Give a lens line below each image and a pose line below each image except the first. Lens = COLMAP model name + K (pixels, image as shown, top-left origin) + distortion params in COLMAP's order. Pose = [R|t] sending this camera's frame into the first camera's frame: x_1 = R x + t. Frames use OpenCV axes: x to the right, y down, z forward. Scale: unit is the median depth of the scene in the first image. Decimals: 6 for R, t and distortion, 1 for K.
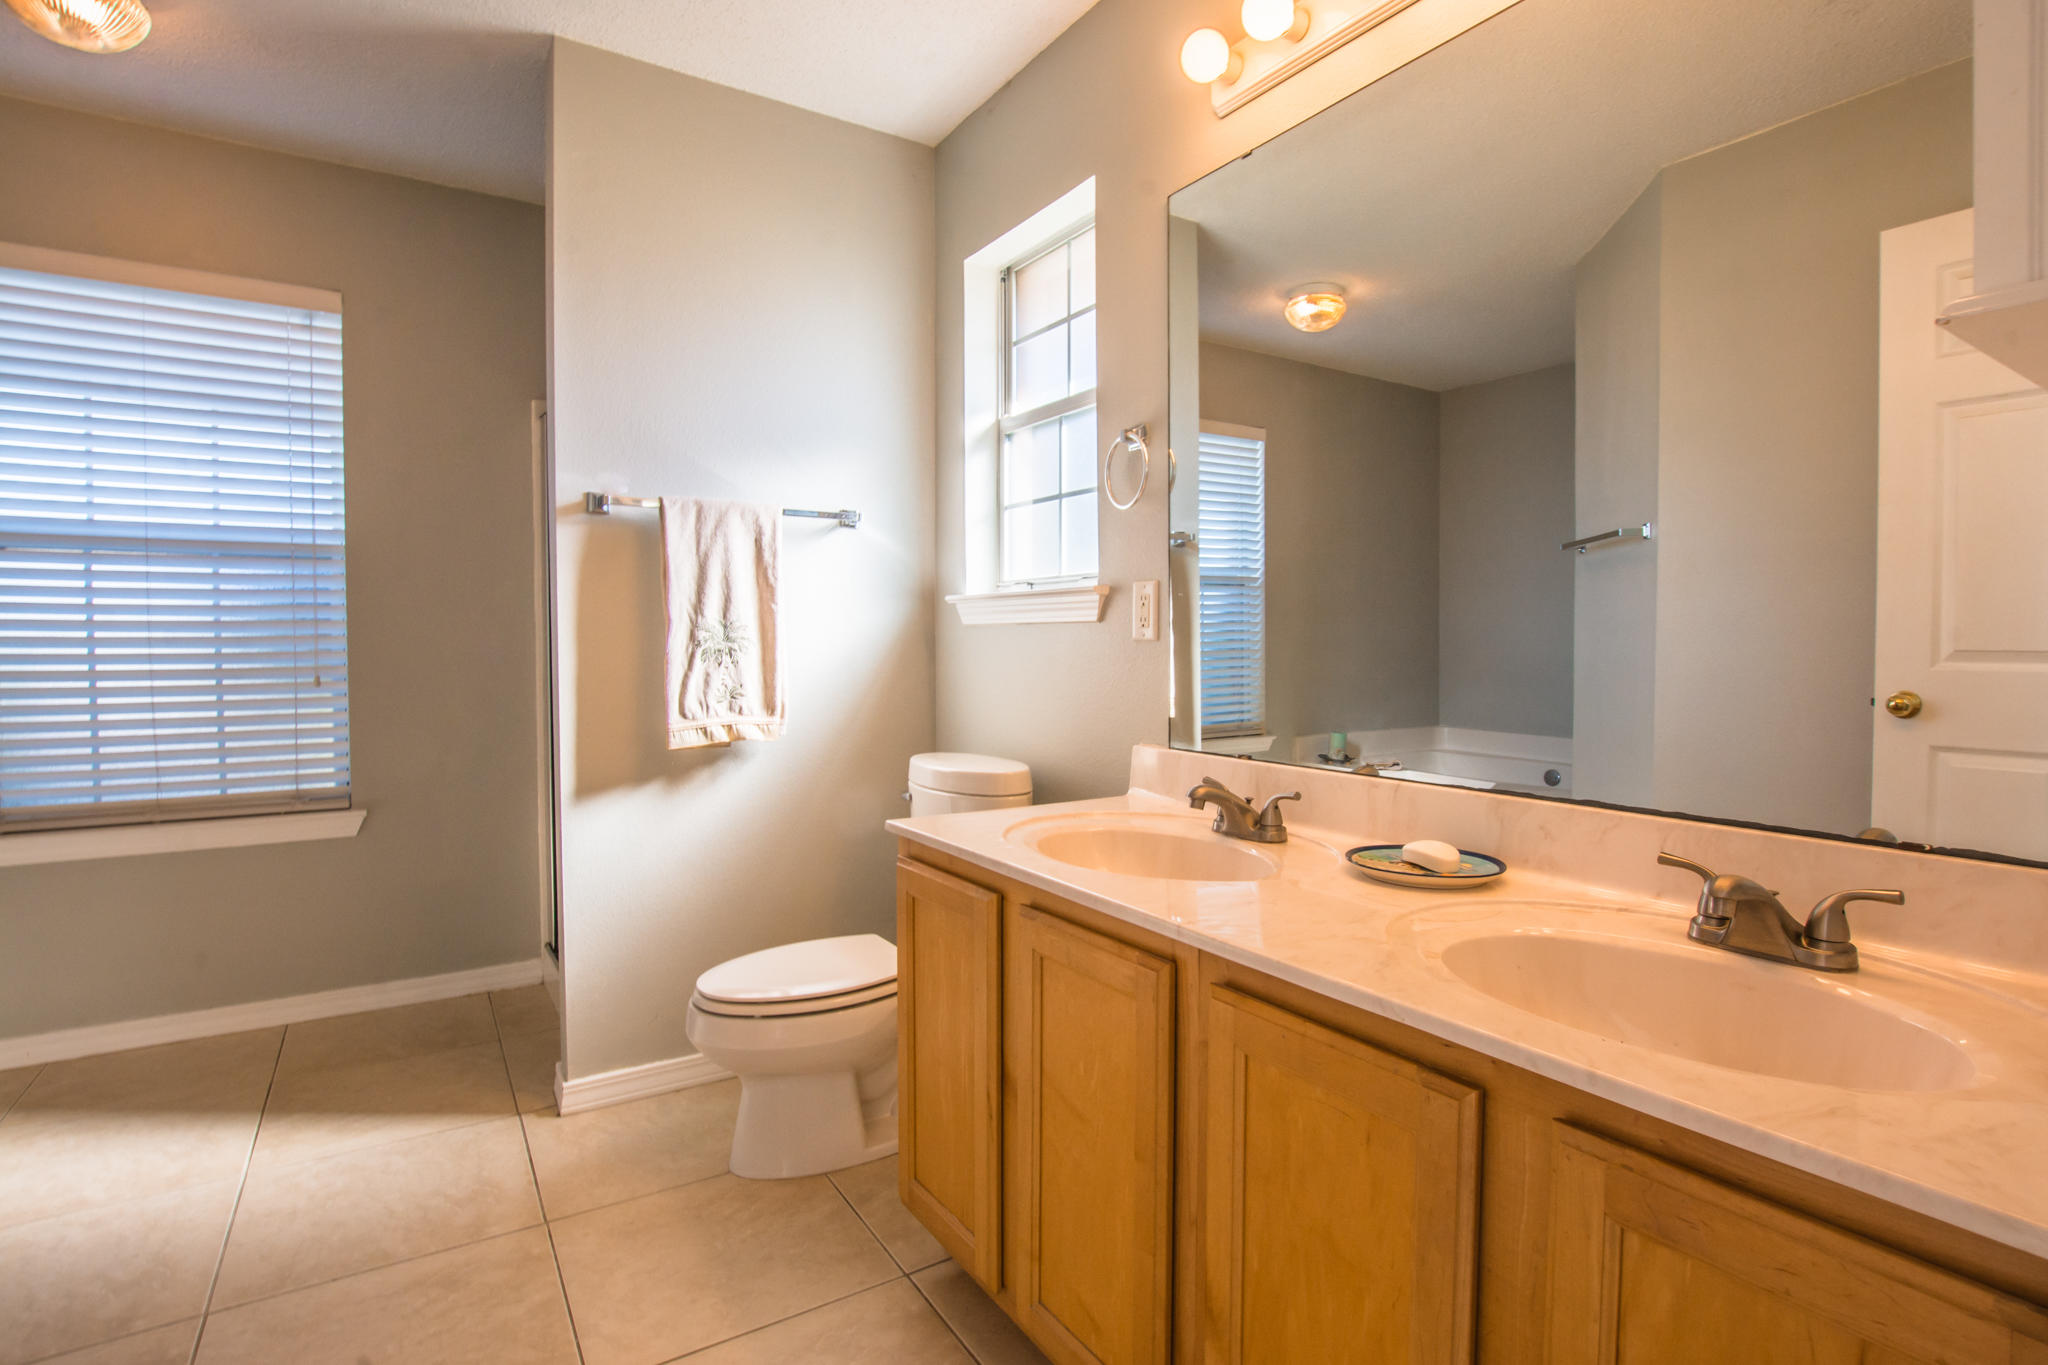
lens RADIAL K [[1004.4, 0, 1027.8], [0, 1004.4, 673.1], [0, 0, 1]] dist [-0.023613, 0.002759]
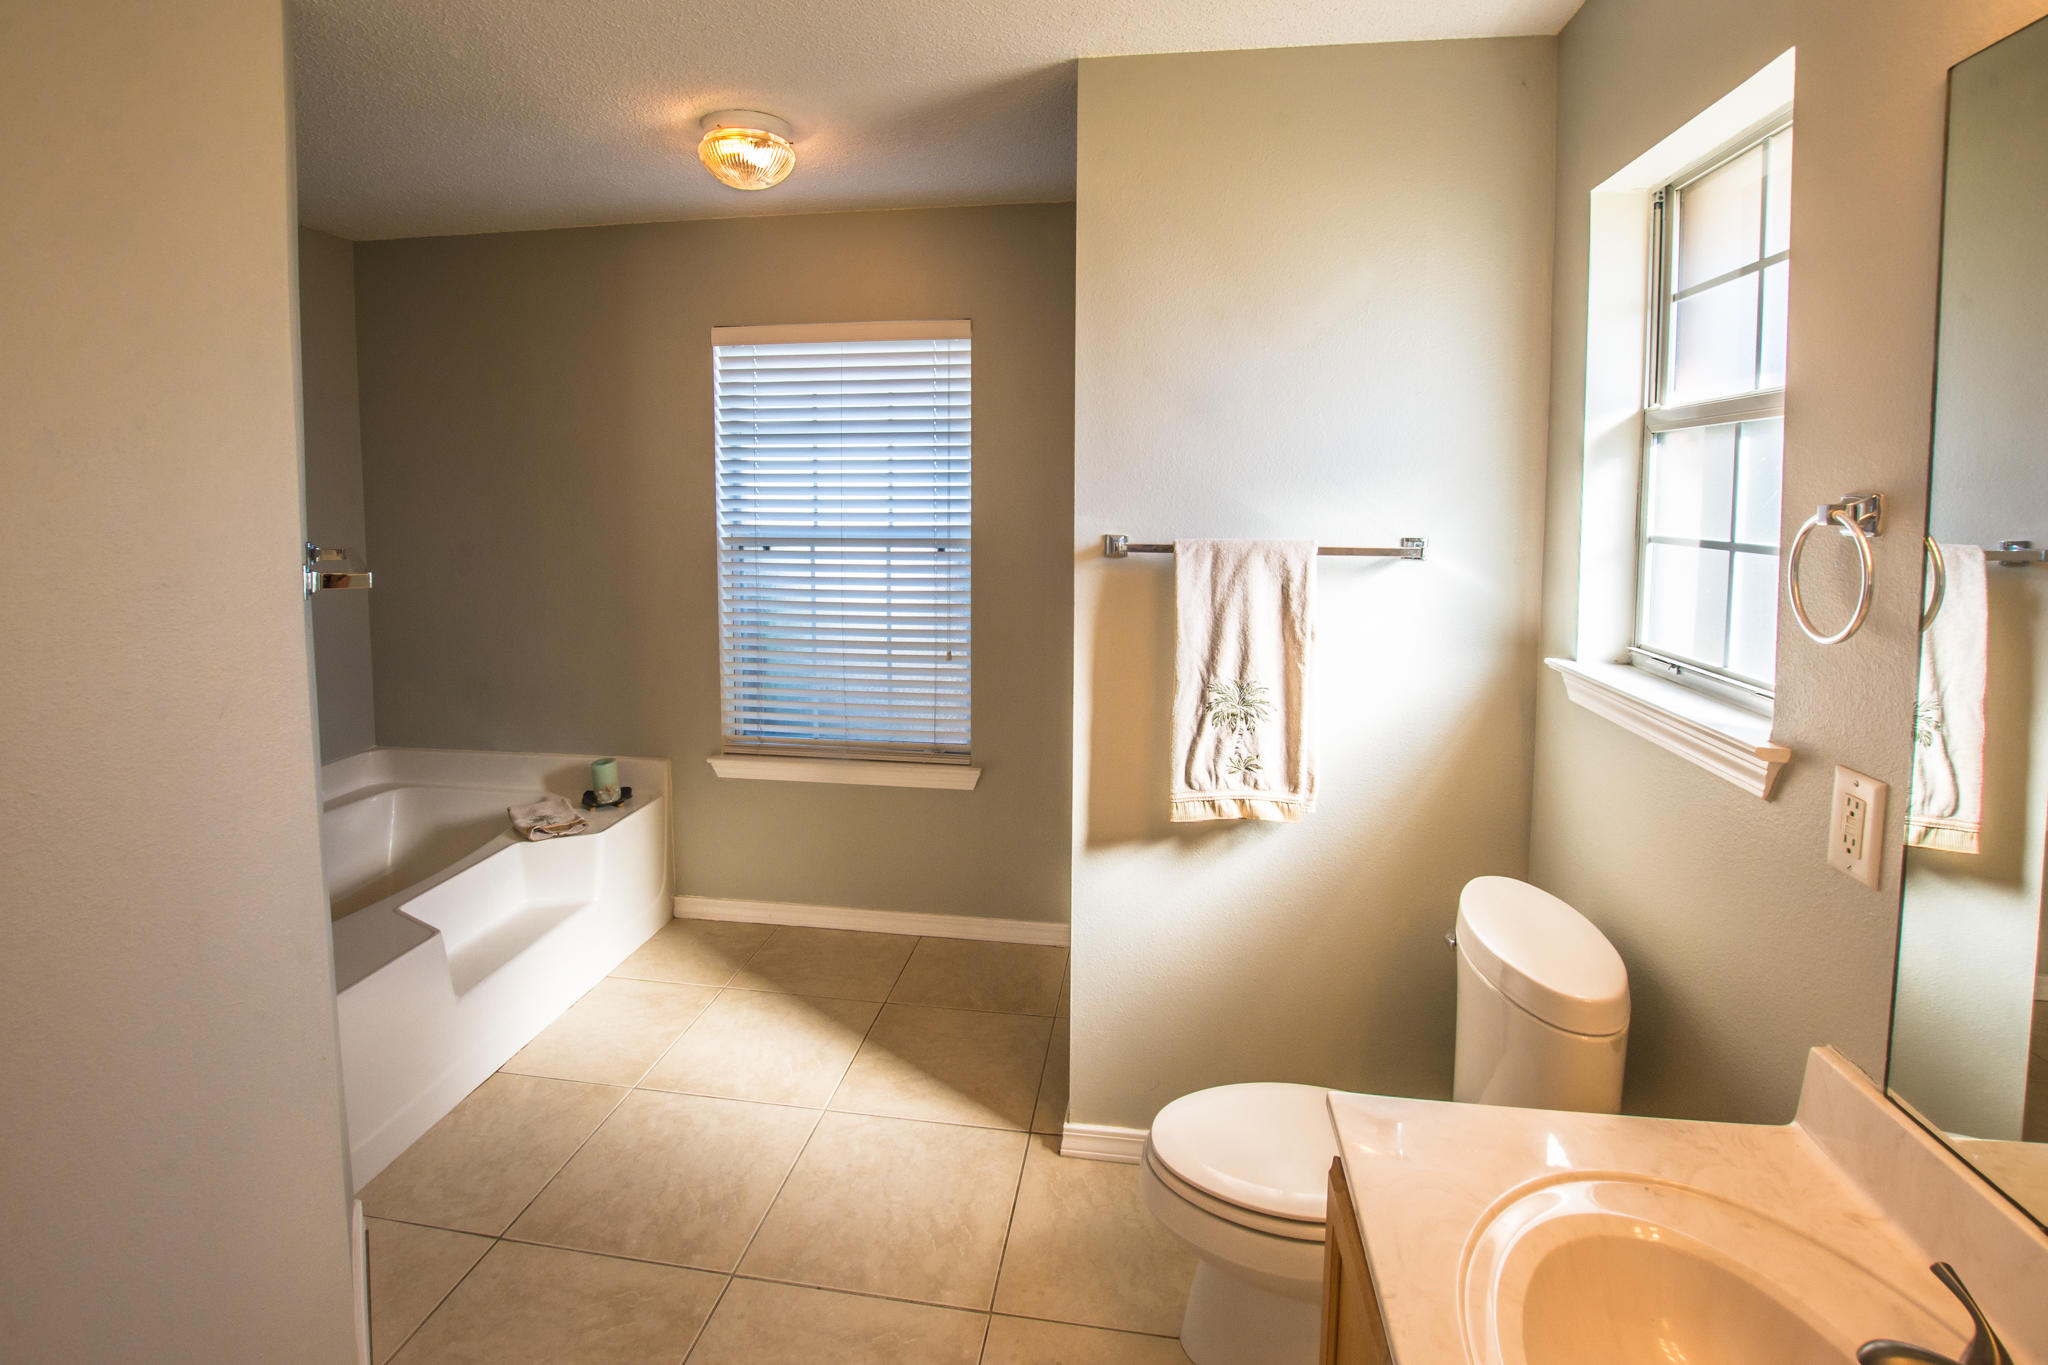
lens RADIAL K [[938.0, 0, 1012.8], [0, 938.0, 549.9], [0, 0, 1]] dist [-0.035873, 0.000972]
pose [[0.746969, 0.045552, -0.663296, 0.080619], [-0.027220, 0.998909, 0.037946, -0.190181], [0.664301, -0.010290, 0.747394, 0.266756]]
